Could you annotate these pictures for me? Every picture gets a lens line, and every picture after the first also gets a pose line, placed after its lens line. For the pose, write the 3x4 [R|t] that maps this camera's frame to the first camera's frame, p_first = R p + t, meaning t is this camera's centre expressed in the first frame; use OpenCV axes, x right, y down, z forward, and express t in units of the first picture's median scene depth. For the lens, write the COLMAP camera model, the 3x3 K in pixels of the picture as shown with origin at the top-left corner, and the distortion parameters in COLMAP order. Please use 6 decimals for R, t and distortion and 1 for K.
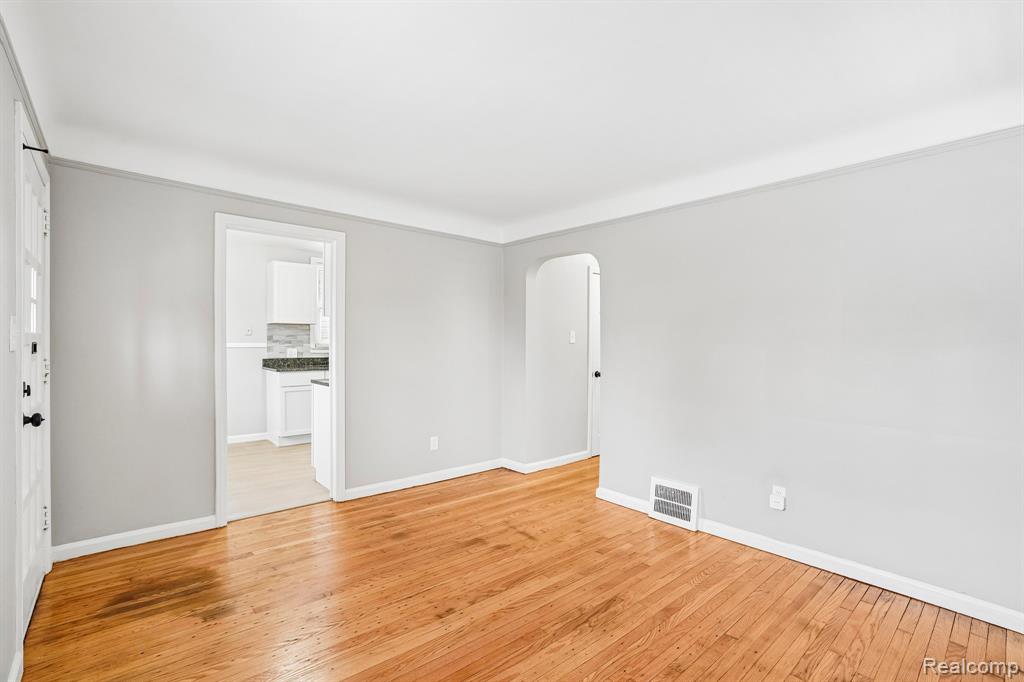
lens RADIAL K [[478.4, 0, 511.6], [0, 478.4, 338.3], [0, 0, 1]] dist [-0.052094, 0.031830]
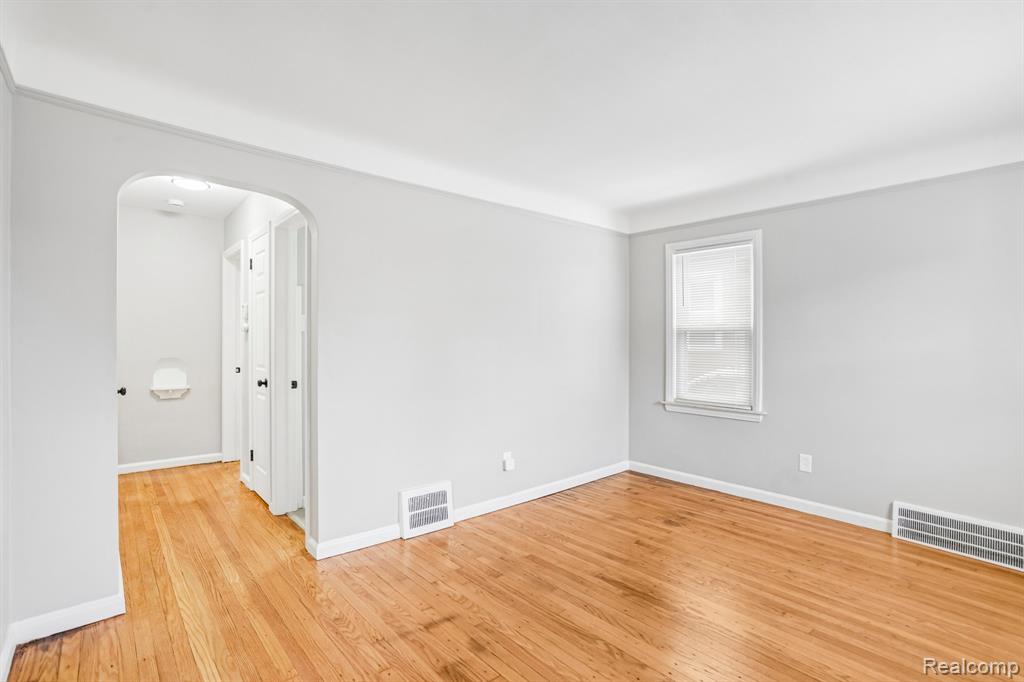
lens RADIAL K [[478.4, 0, 511.6], [0, 478.4, 338.3], [0, 0, 1]] dist [-0.052094, 0.031830]
pose [[0.008211, -0.002982, 0.999962, -0.639901], [-0.008016, 0.999963, 0.003048, 0.005975], [-0.999934, -0.008040, 0.008187, 0.894013]]
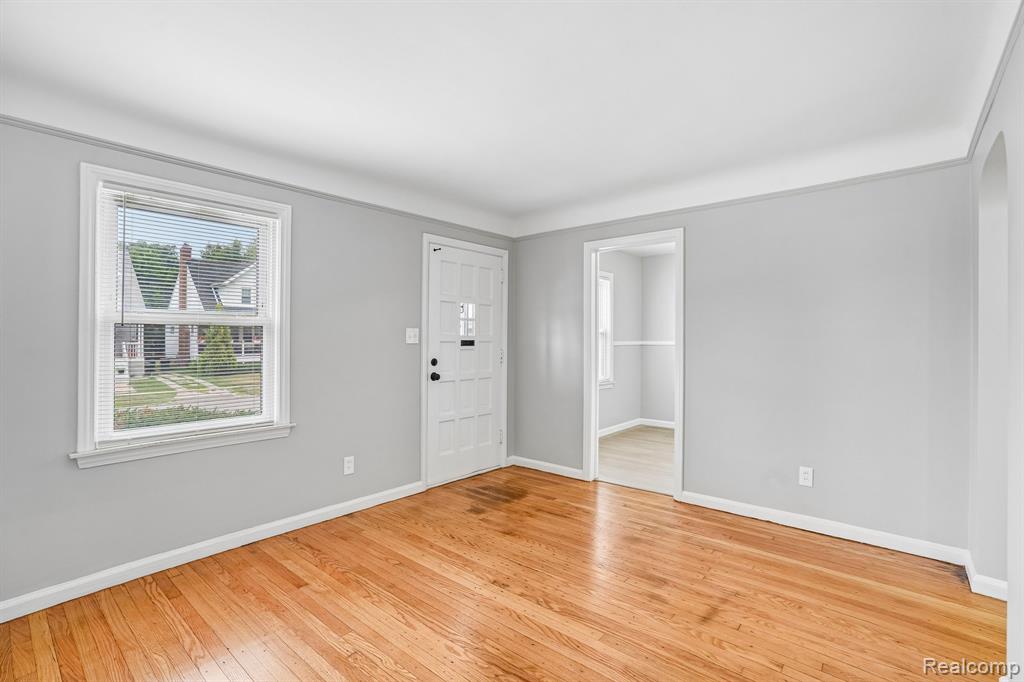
lens RADIAL K [[478.4, 0, 511.6], [0, 478.4, 338.3], [0, 0, 1]] dist [-0.052094, 0.031830]
pose [[0.159884, -0.001072, -0.987135, 0.672367], [0.001535, 0.999998, -0.000837, 0.006572], [0.987135, -0.001381, 0.159885, 0.599220]]
